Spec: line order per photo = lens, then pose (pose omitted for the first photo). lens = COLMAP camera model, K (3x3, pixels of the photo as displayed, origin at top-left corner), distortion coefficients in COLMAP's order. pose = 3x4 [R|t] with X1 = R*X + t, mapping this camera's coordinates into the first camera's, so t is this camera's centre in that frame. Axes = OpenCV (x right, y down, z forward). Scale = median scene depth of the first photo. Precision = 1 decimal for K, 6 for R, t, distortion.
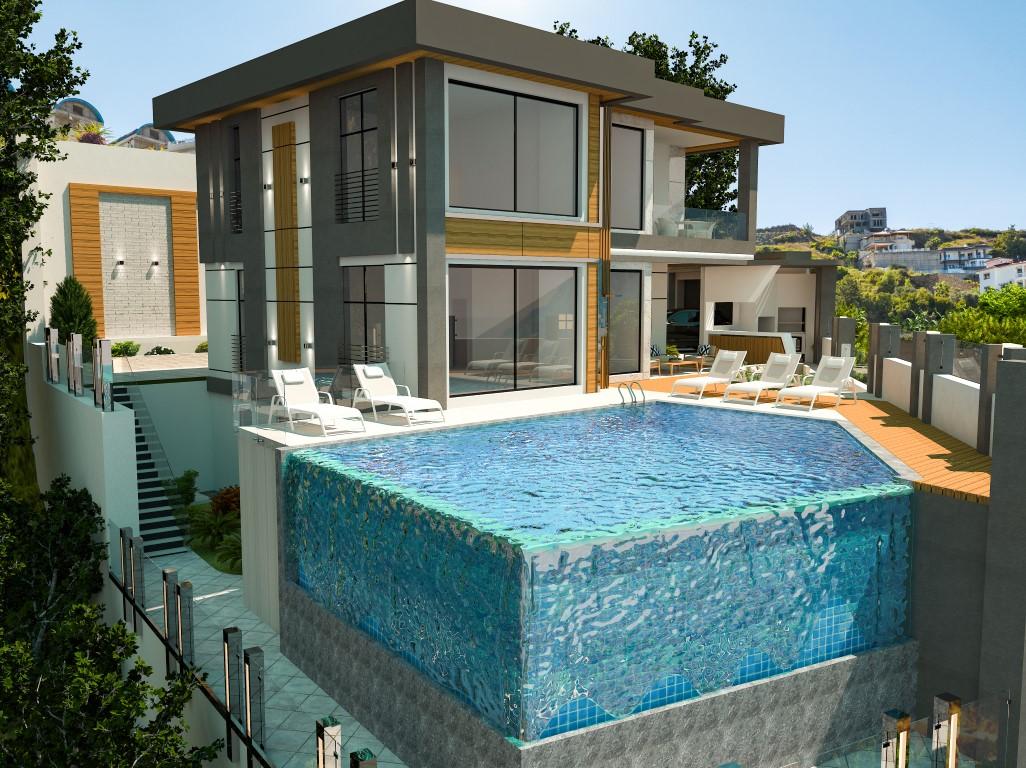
lens RADIAL K [[924.3, 0, 514.6], [0, 924.3, 387.0], [0, 0, 1]] dist [0.015460, 0.004376]
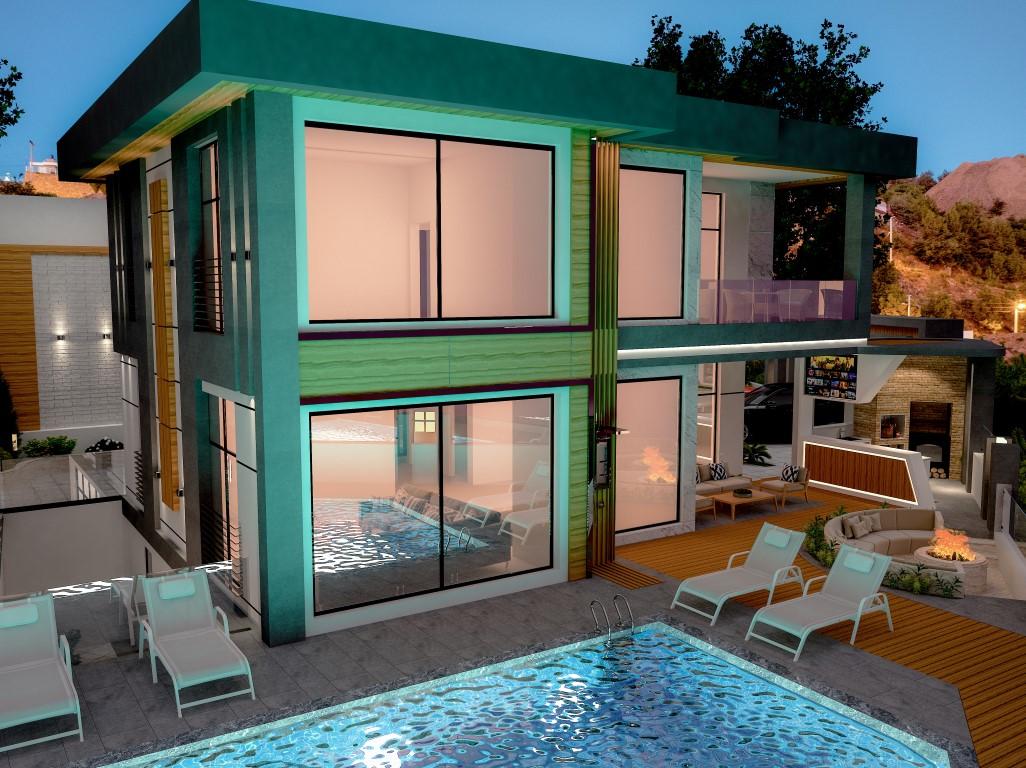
lens RADIAL K [[924.3, 0, 512.0], [0, 924.3, 382.9], [0, 0, 1]] dist [0.015460, 0.004376]
pose [[0.984426, 0.018078, -0.174870, 0.072350], [-0.018611, 0.999826, -0.001407, -0.064229], [0.174814, 0.004640, 0.984591, 0.166802]]
